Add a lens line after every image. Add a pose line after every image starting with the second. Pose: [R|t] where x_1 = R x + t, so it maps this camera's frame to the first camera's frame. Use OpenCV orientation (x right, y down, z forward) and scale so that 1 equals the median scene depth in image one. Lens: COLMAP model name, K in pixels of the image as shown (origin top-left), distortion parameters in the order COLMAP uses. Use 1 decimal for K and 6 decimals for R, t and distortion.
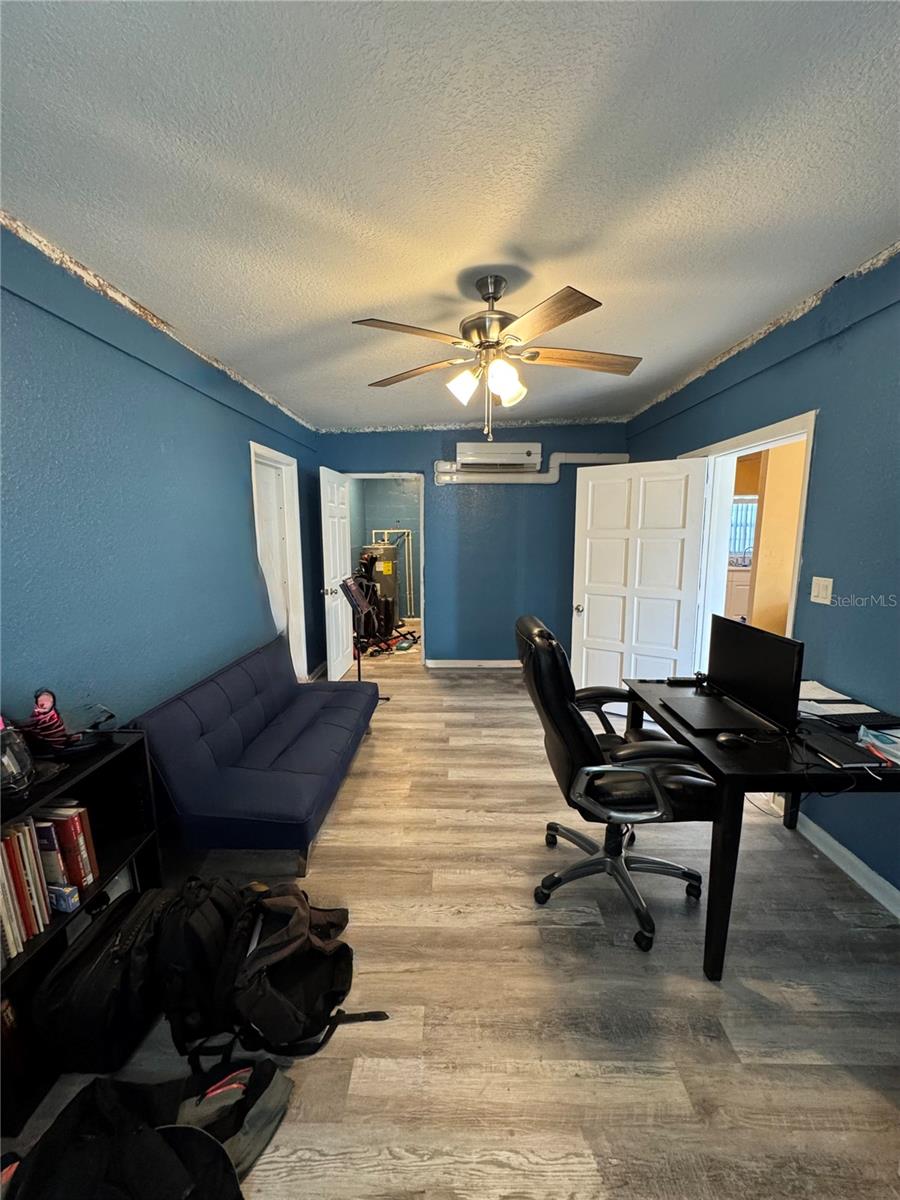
lens RADIAL K [[478.5, 0, 442.6], [0, 478.5, 597.1], [0, 0, 1]] dist [-0.002869, 0.000604]
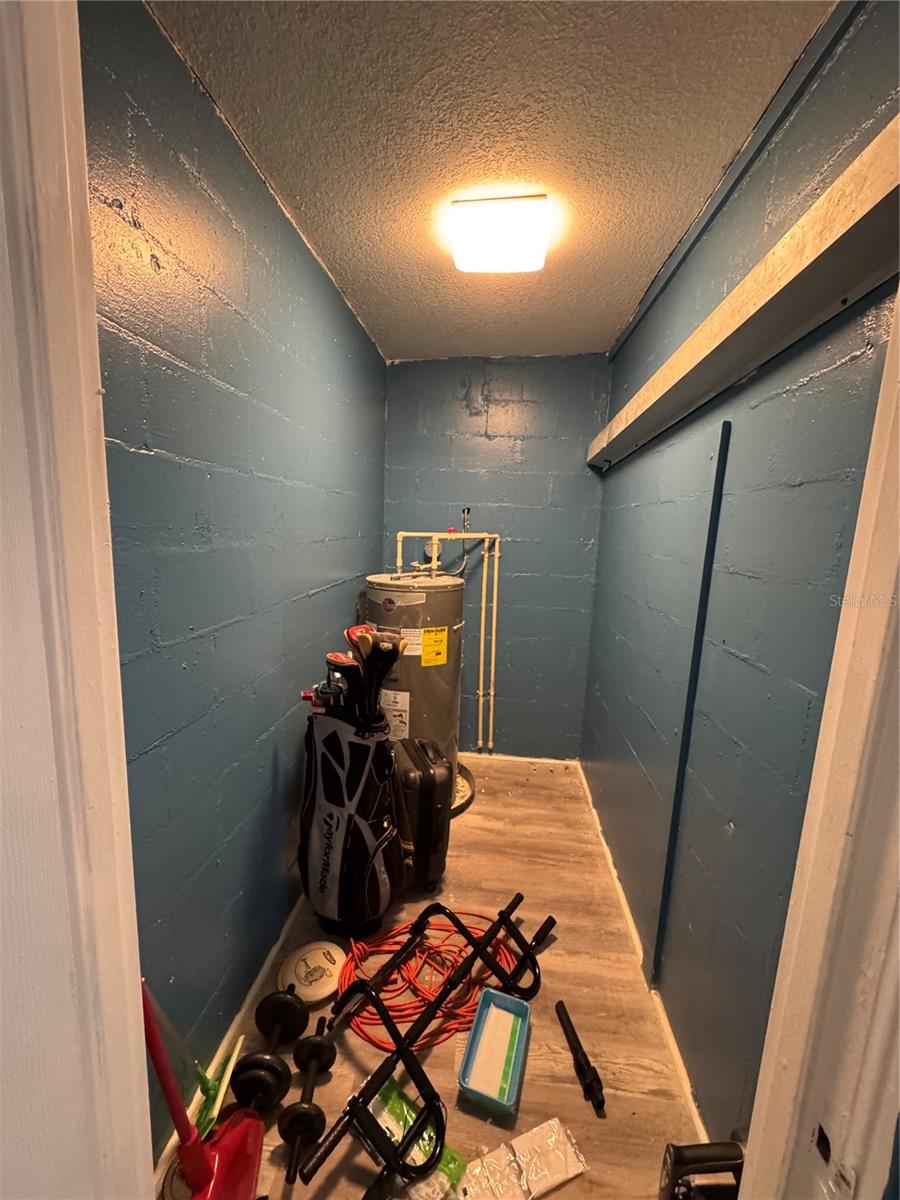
lens RADIAL K [[478.5, 0, 448.4], [0, 478.5, 598.5], [0, 0, 1]] dist [-0.002869, 0.000604]
pose [[0.995960, 0.049831, -0.074702, -0.014108], [-0.048715, 0.998673, 0.016687, -0.017202], [0.075435, -0.012981, 0.997066, 0.114158]]
